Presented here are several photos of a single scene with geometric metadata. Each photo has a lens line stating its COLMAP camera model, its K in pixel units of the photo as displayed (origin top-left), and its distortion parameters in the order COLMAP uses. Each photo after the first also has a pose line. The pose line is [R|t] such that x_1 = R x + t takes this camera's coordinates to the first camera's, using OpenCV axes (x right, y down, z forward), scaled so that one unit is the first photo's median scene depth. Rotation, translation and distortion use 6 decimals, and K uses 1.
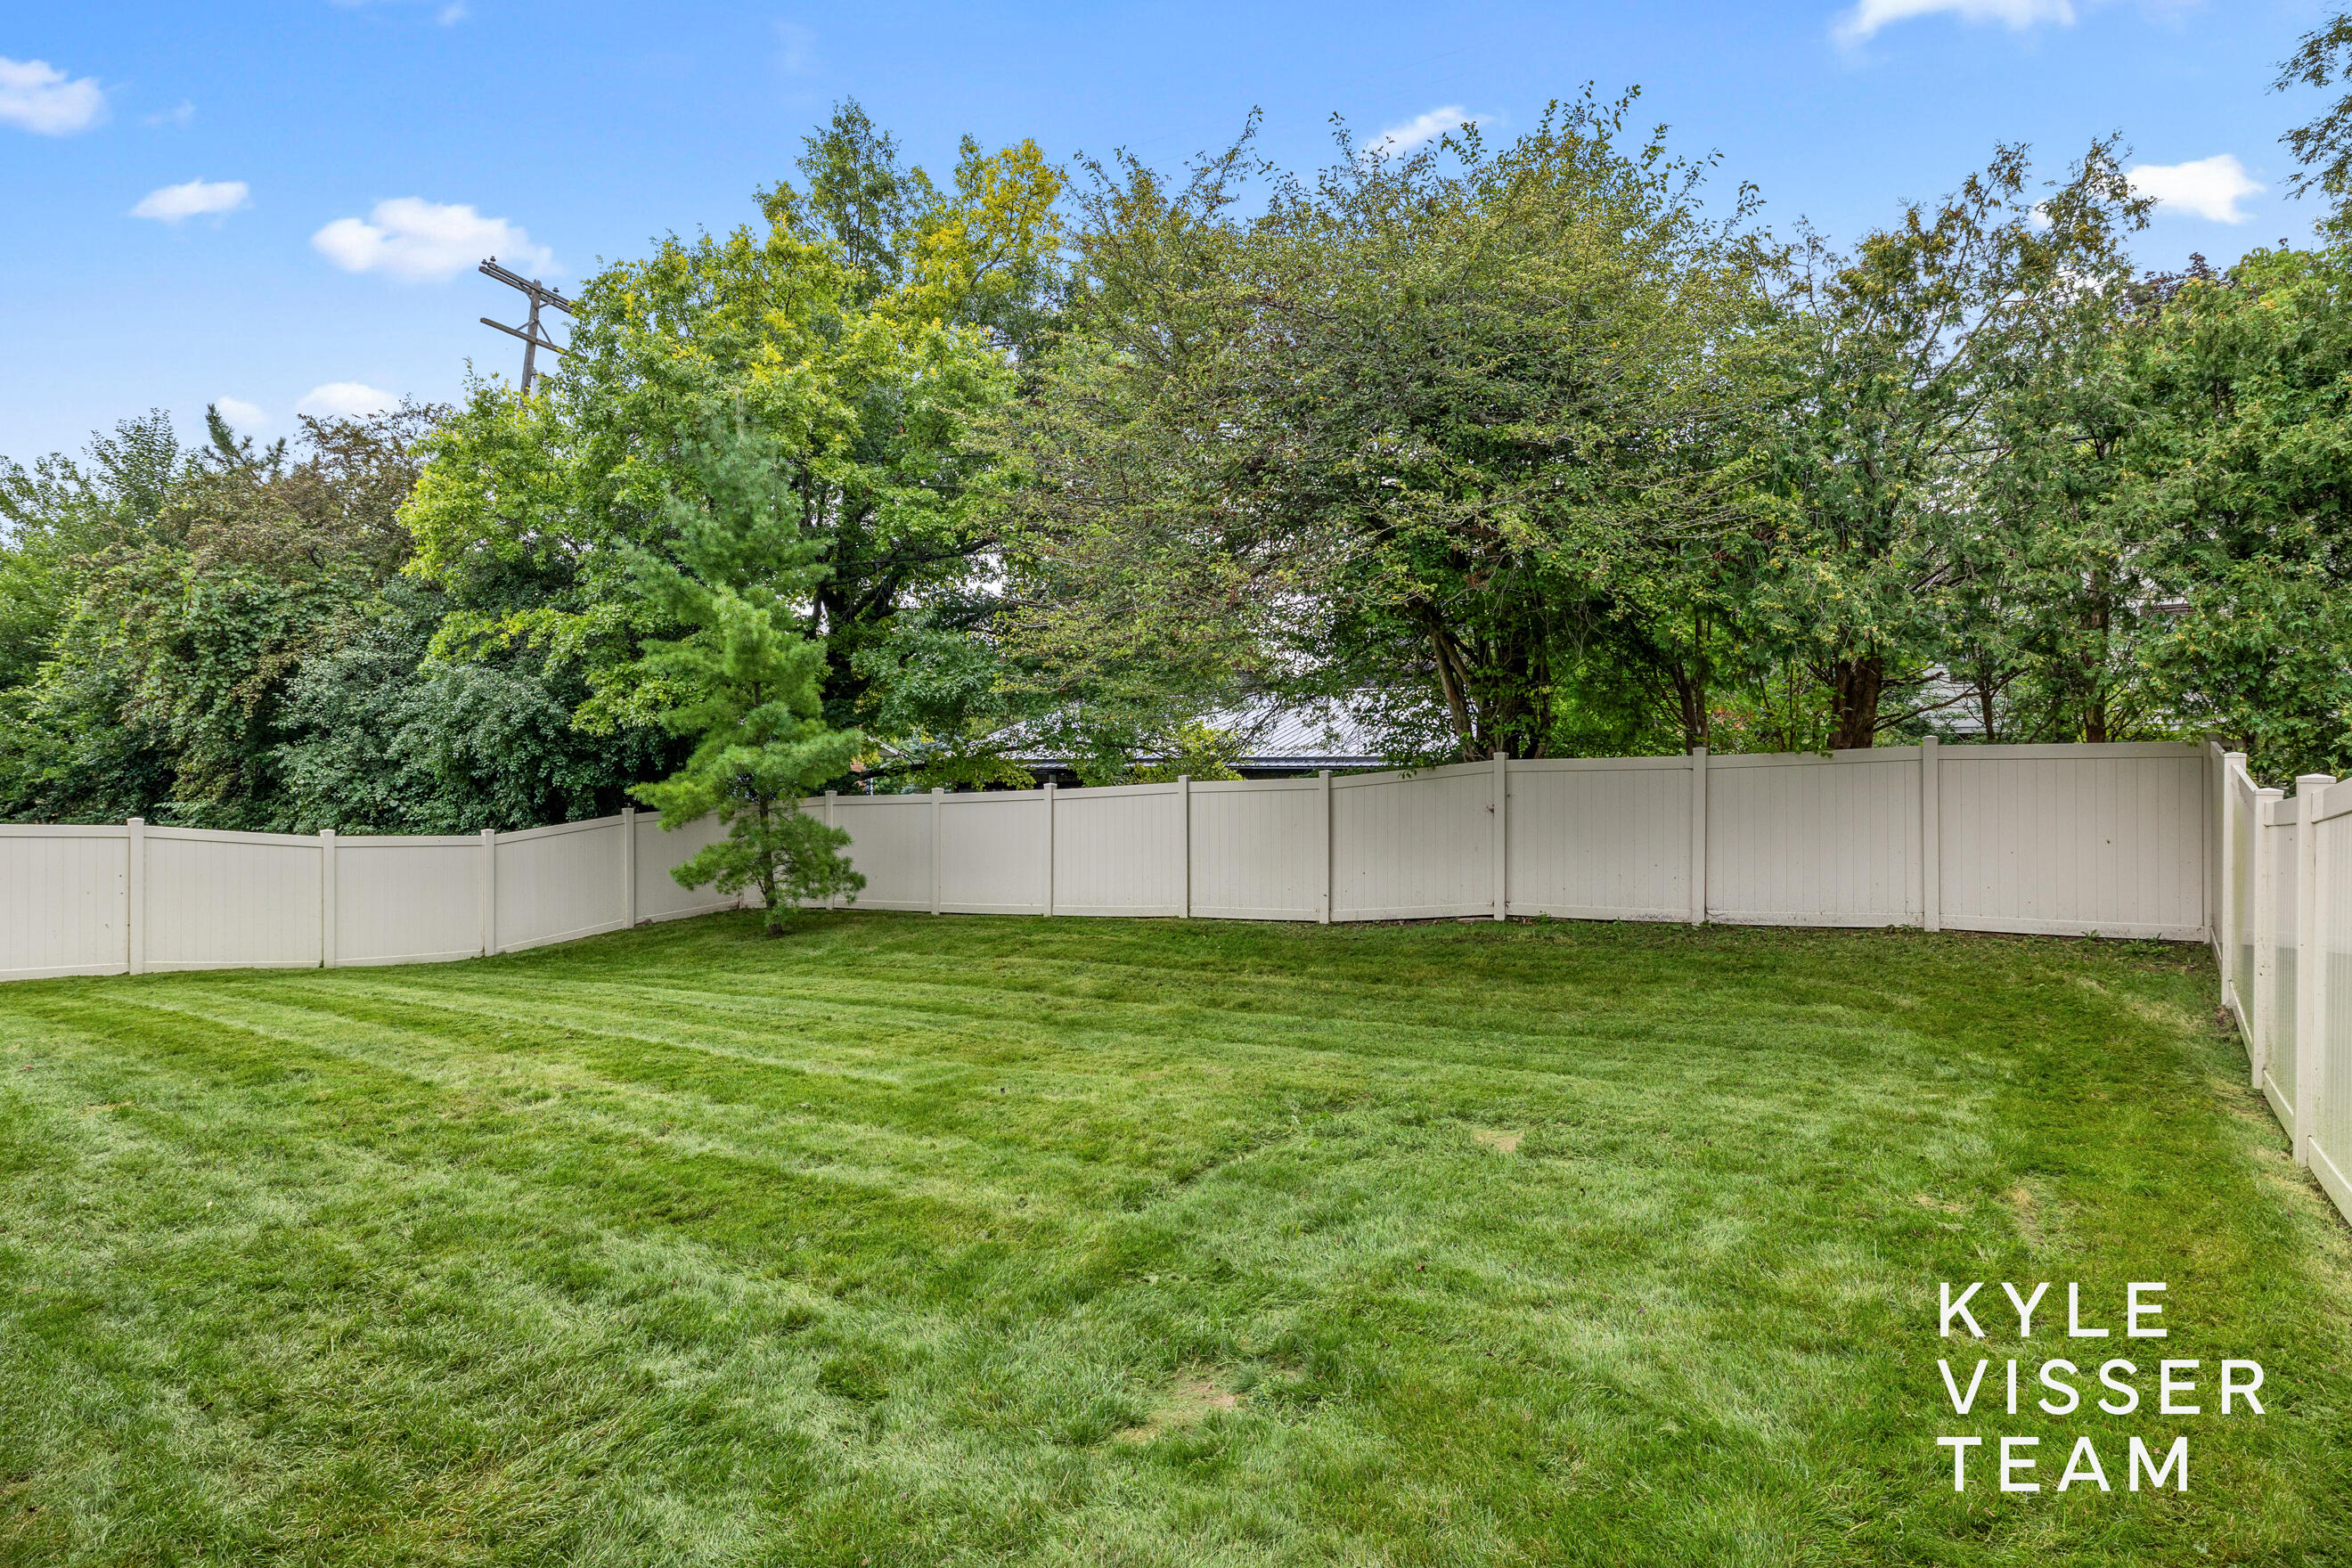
lens RADIAL K [[1363.9, 0, 1176.0], [0, 1363.9, 784.0], [0, 0, 1]] dist [0.005183, 0.000786]
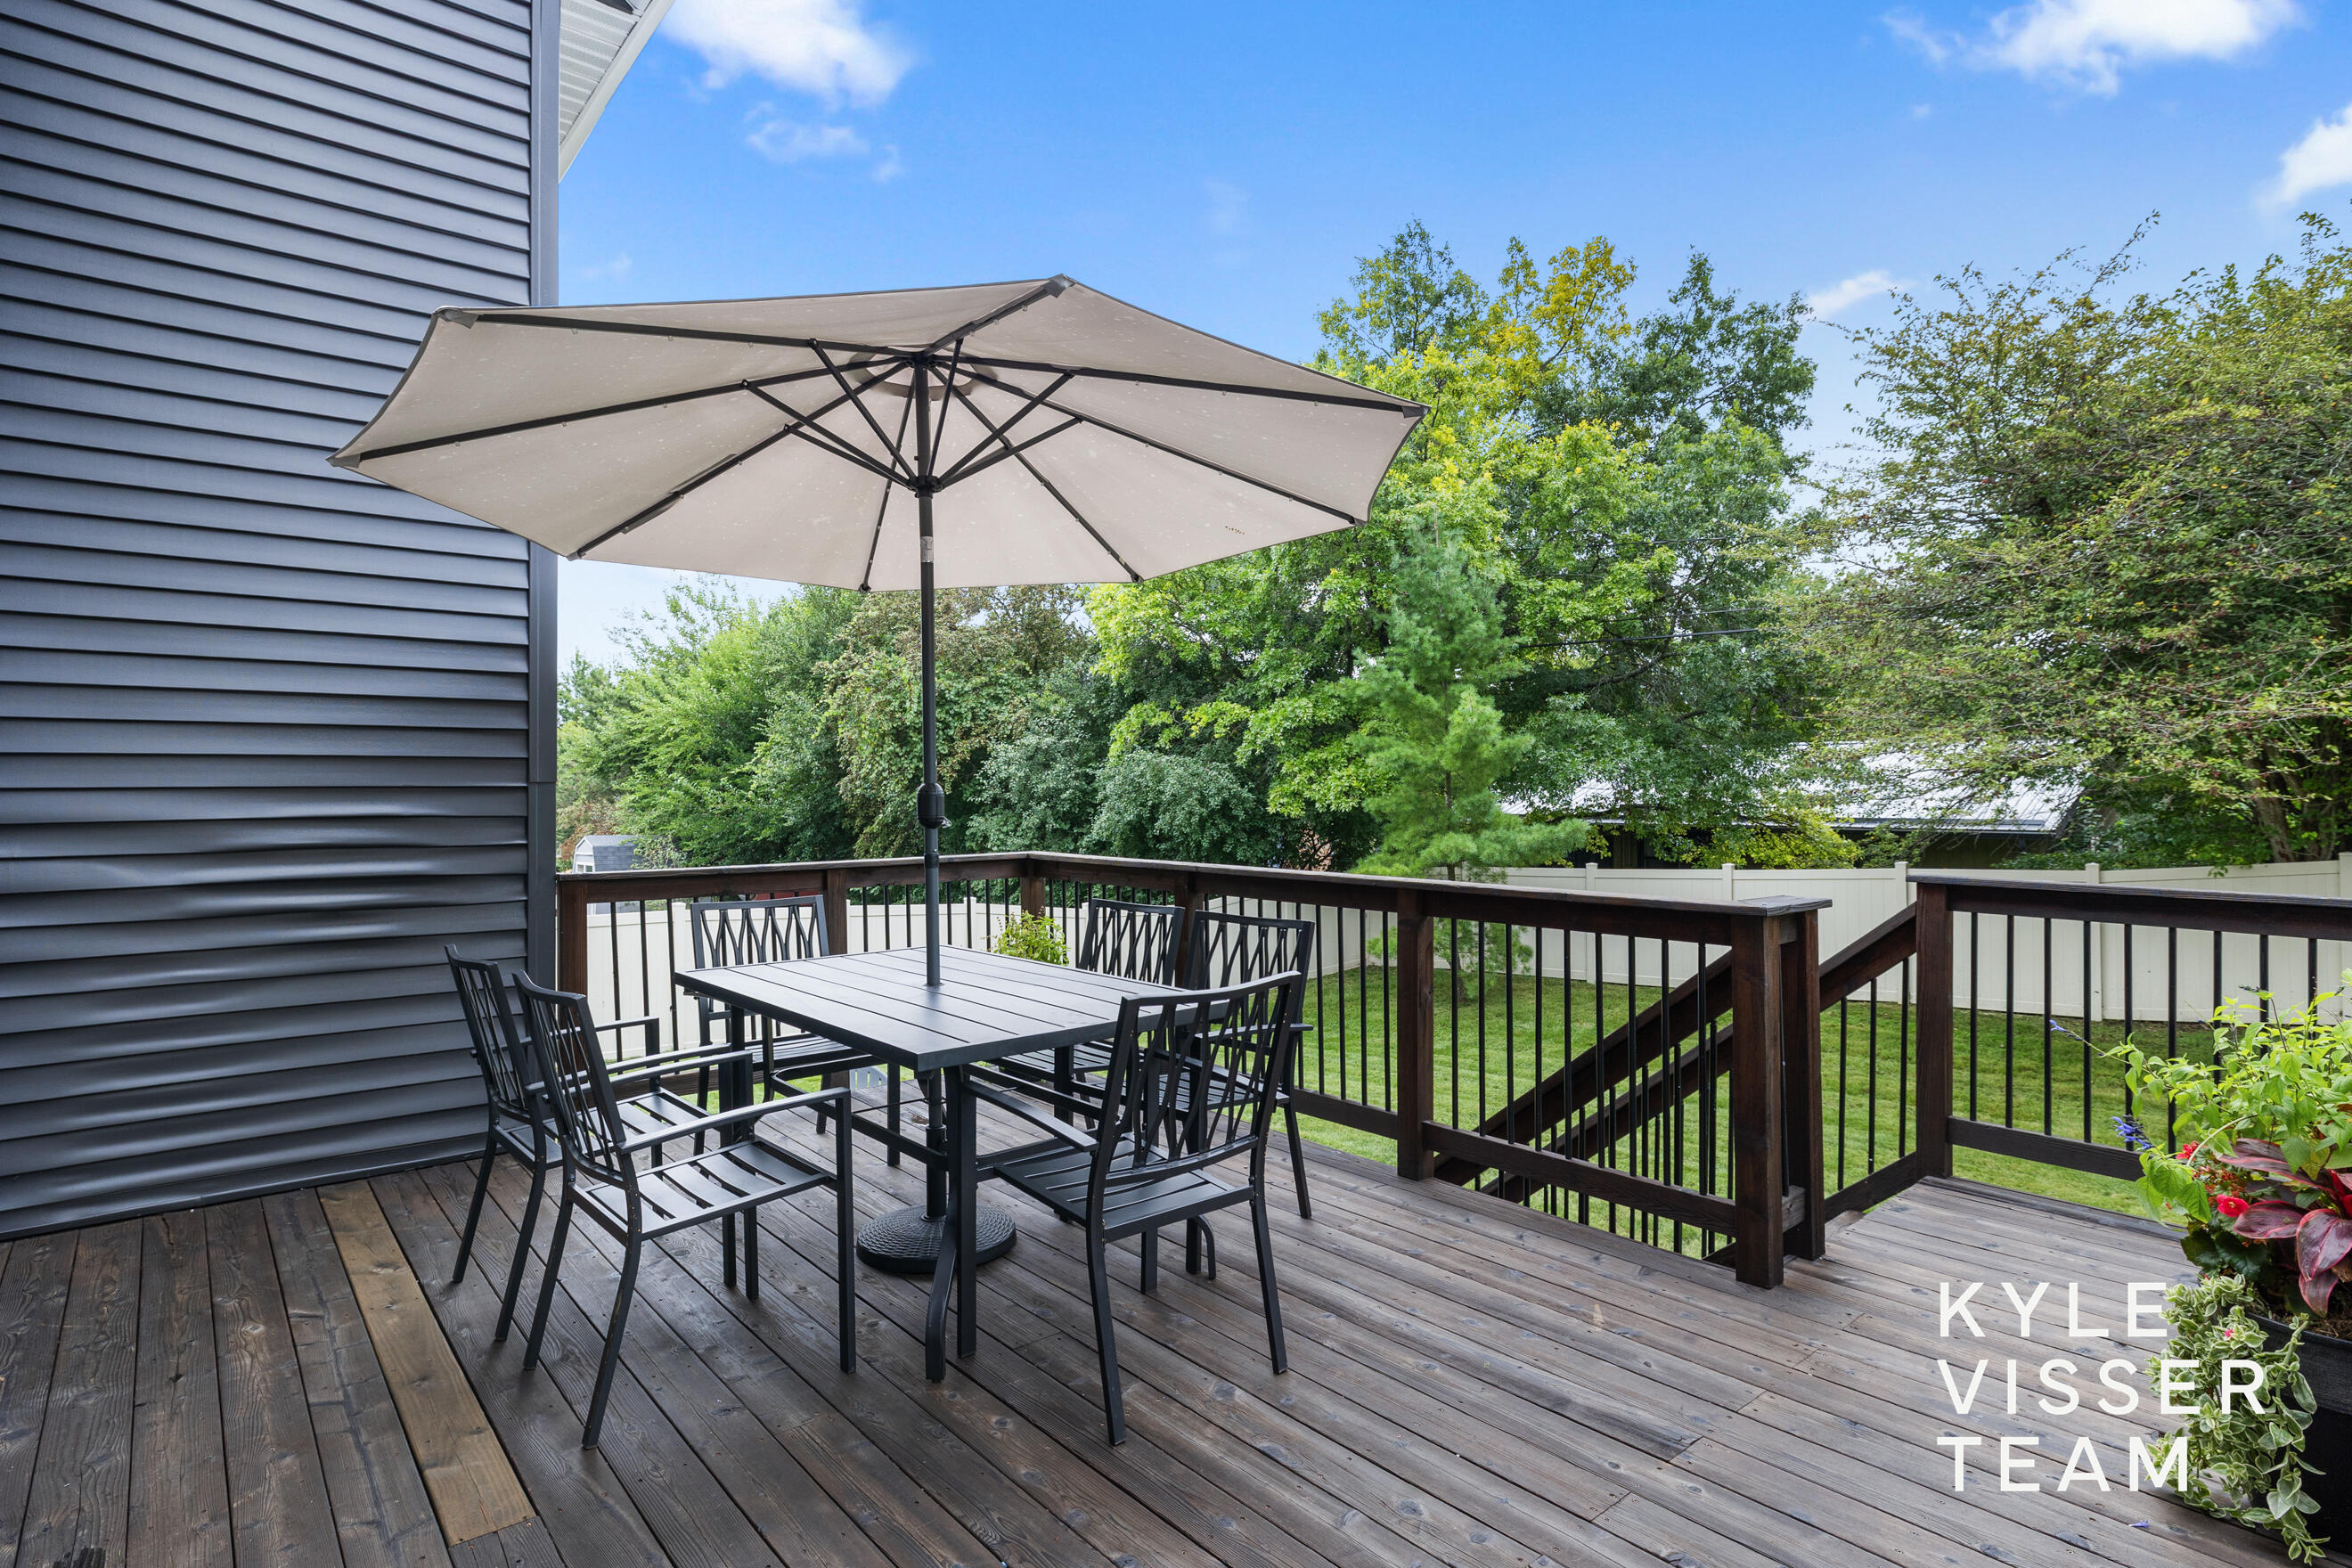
lens RADIAL K [[1251.8, 0, 1176.0], [0, 1251.8, 784.0], [0, 0, 1]] dist [-0.001034, -0.000264]
pose [[0.973307, -0.006994, -0.229398, -0.258216], [0.004454, 0.999923, -0.011591, -0.047635], [0.229462, 0.010260, 0.973264, -0.018166]]
